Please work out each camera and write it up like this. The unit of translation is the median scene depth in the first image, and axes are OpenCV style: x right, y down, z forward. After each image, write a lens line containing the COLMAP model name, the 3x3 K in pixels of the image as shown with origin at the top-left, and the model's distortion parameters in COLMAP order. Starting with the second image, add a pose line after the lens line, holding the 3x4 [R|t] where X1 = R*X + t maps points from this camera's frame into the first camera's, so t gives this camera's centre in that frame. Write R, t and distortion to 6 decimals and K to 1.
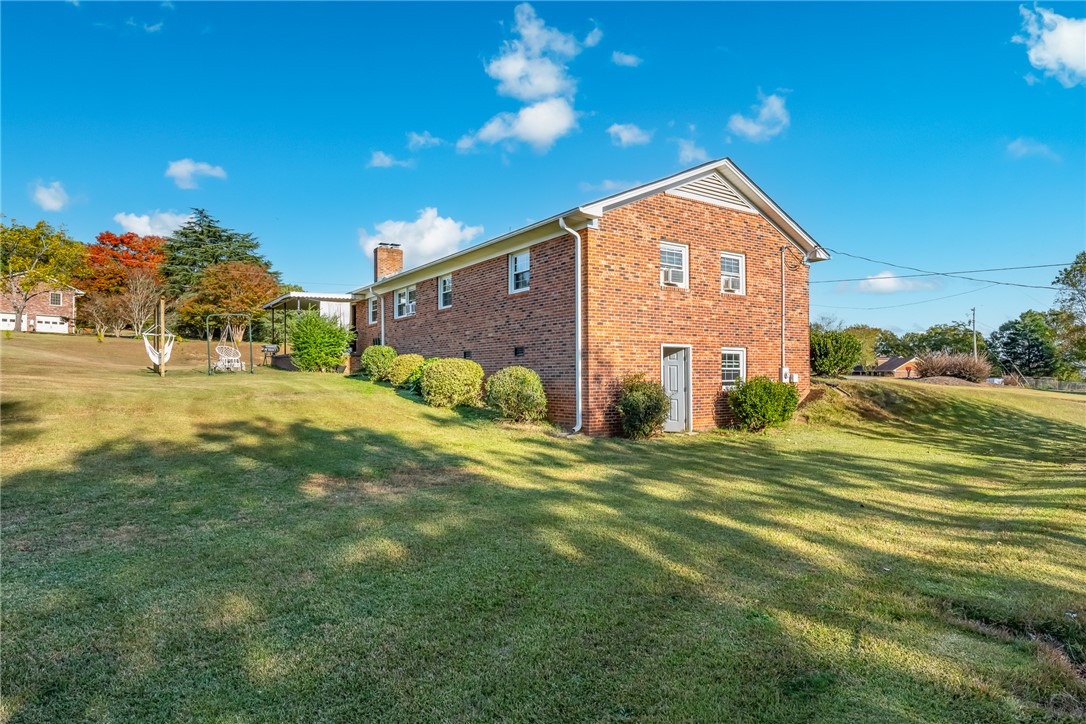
lens RADIAL K [[635.1, 0, 543.2], [0, 635.1, 370.4], [0, 0, 1]] dist [-0.001810, -0.000986]
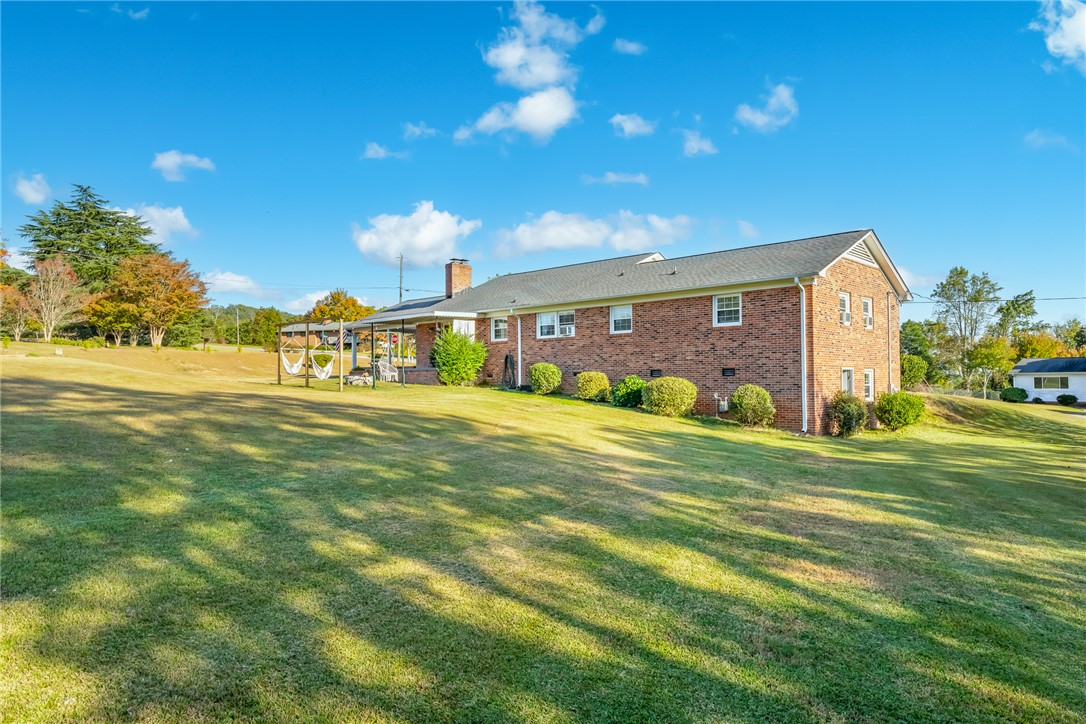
lens RADIAL K [[734.4, 0, 542.0], [0, 734.4, 360.5], [0, 0, 1]] dist [0.029140, -0.000187]
pose [[0.973306, 0.005475, 0.229444, -0.657138], [-0.000824, 0.999792, -0.020360, -0.020162], [-0.229508, 0.019628, 0.973109, -0.316539]]
